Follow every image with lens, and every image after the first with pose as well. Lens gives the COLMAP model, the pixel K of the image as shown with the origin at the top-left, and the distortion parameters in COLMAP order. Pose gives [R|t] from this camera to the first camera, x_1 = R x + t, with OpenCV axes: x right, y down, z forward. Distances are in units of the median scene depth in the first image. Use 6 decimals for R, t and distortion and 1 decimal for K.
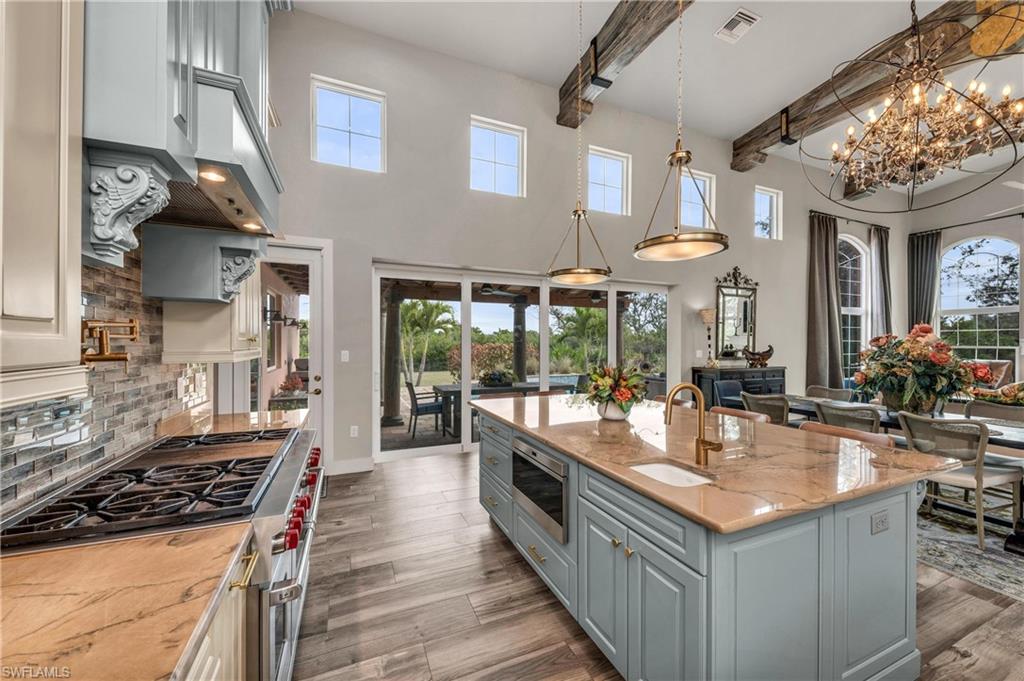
lens RADIAL K [[380.9, 0, 513.7], [0, 380.9, 346.5], [0, 0, 1]] dist [0.012423, -0.005656]
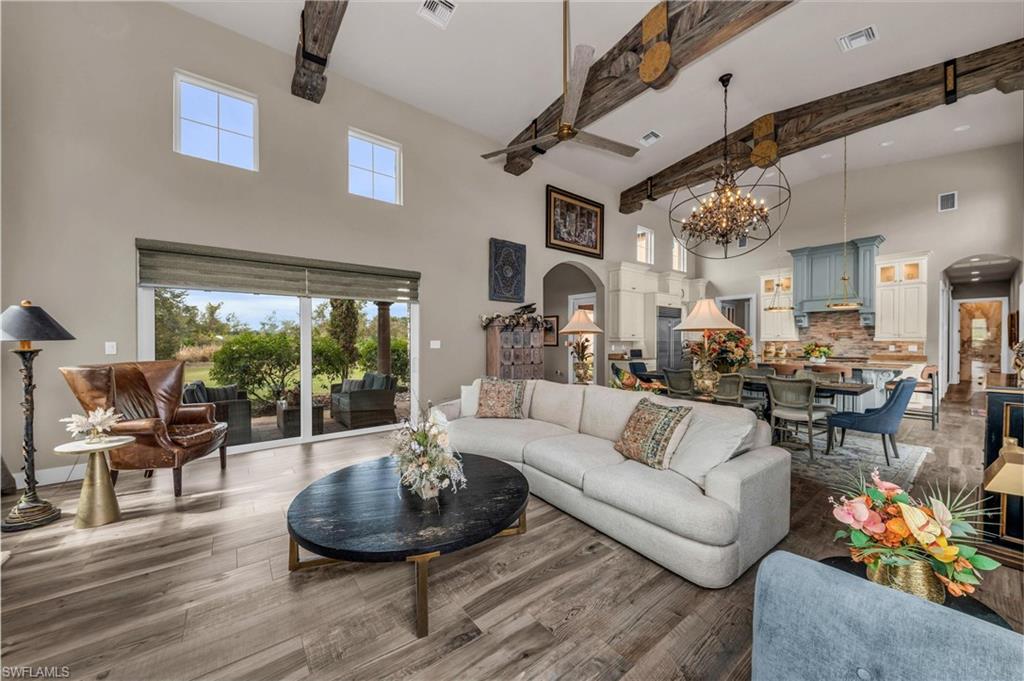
lens RADIAL K [[369.1, 0, 506.2], [0, 369.1, 340.4], [0, 0, 1]] dist [0.001312, -0.002910]
pose [[-0.967284, -0.003719, -0.253669, 1.234754], [-0.005810, 0.999955, 0.007496, 0.010491], [0.253629, 0.008725, -0.967262, 1.202535]]
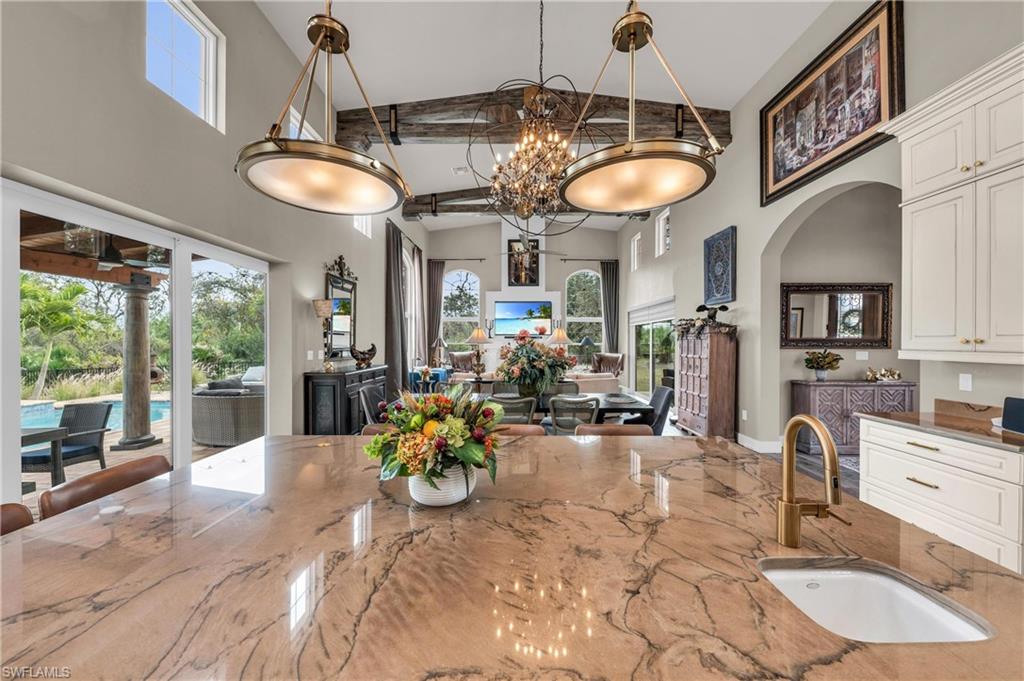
lens RADIAL K [[373.6, 0, 512.0], [0, 373.6, 345.2], [0, 0, 1]] dist [-0.000556, -0.001243]
pose [[0.399683, -0.011810, 0.916577, -0.055849], [0.009889, 0.999914, 0.008572, -0.003689], [-0.916600, 0.005638, 0.399766, 0.296785]]
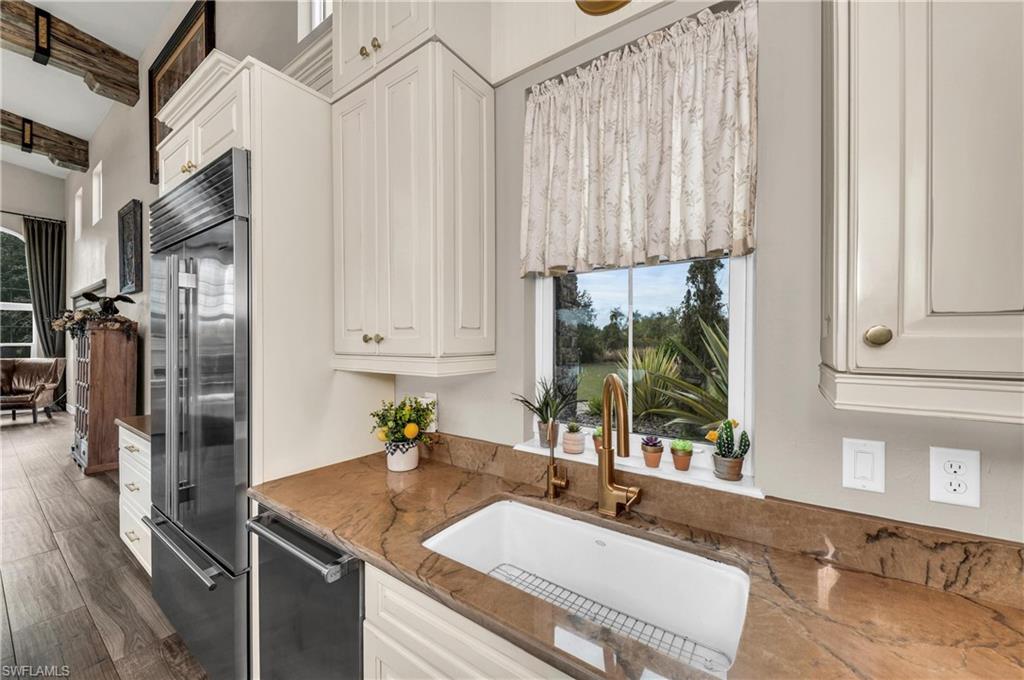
lens RADIAL K [[380.9, 0, 513.4], [0, 380.9, 338.9], [0, 0, 1]] dist [0.012423, -0.005656]
pose [[-0.526408, -0.002820, 0.850228, -0.057167], [0.011692, 0.999876, 0.010555, -0.001920], [-0.850152, 0.015498, -0.526309, -0.039405]]
